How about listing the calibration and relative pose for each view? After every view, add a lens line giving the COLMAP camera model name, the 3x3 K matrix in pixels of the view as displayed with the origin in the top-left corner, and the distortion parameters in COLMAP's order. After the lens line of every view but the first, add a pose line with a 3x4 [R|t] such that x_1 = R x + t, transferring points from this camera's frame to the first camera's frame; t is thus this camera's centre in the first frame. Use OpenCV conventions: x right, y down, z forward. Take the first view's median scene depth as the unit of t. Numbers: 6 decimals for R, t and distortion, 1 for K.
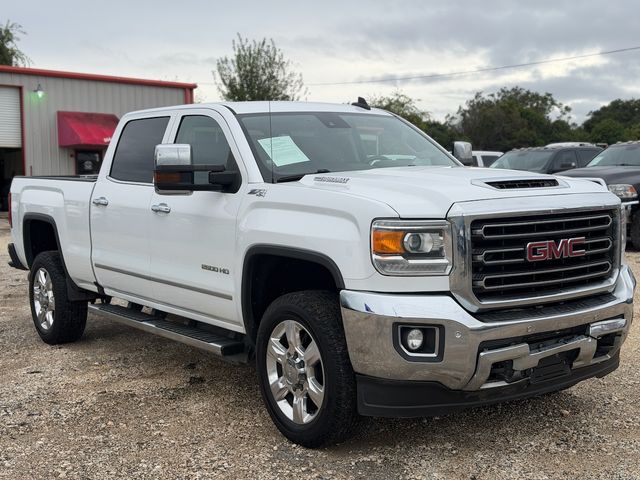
lens RADIAL K [[886.4, 0, 322.8], [0, 886.4, 267.5], [0, 0, 1]] dist [0.138498, -0.043206]
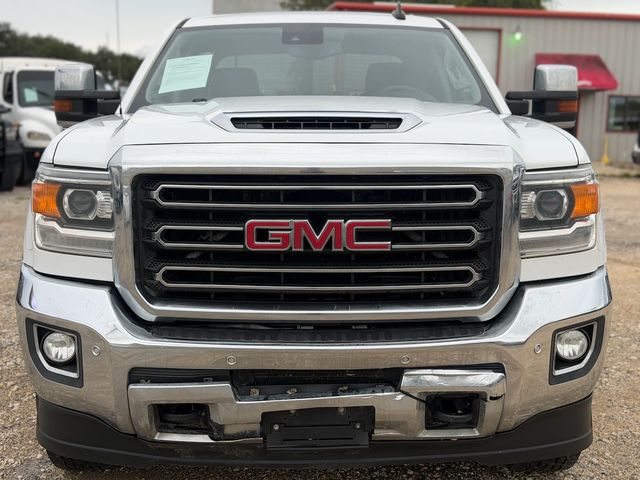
lens RADIAL K [[889.8, 0, 320.0], [0, 889.8, 240.0], [0, 0, 1]] dist [0.135381, -0.104777]
pose [[0.822374, 0.101388, -0.559841, 0.597727], [-0.085270, 0.994844, 0.054911, -0.050100], [0.562521, 0.002580, 0.826779, 0.517703]]
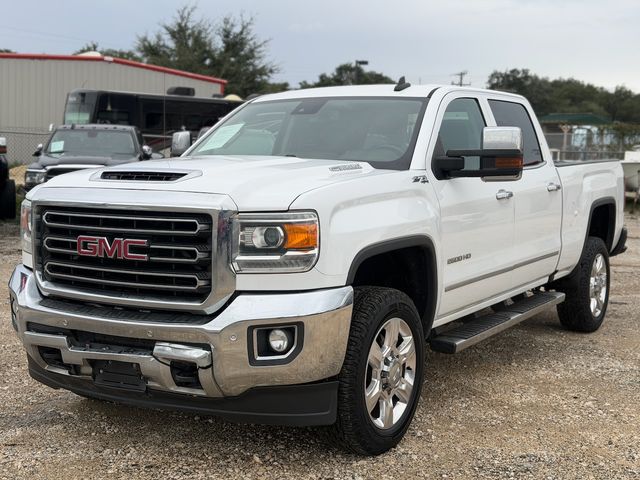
lens RADIAL K [[889.8, 0, 320.0], [0, 889.8, 240.0], [0, 0, 1]] dist [0.135381, -0.104777]
pose [[0.377666, 0.110787, -0.919290, 1.202575], [-0.115474, 0.990701, 0.071953, -0.120764], [0.918713, 0.078979, 0.386947, 0.846849]]
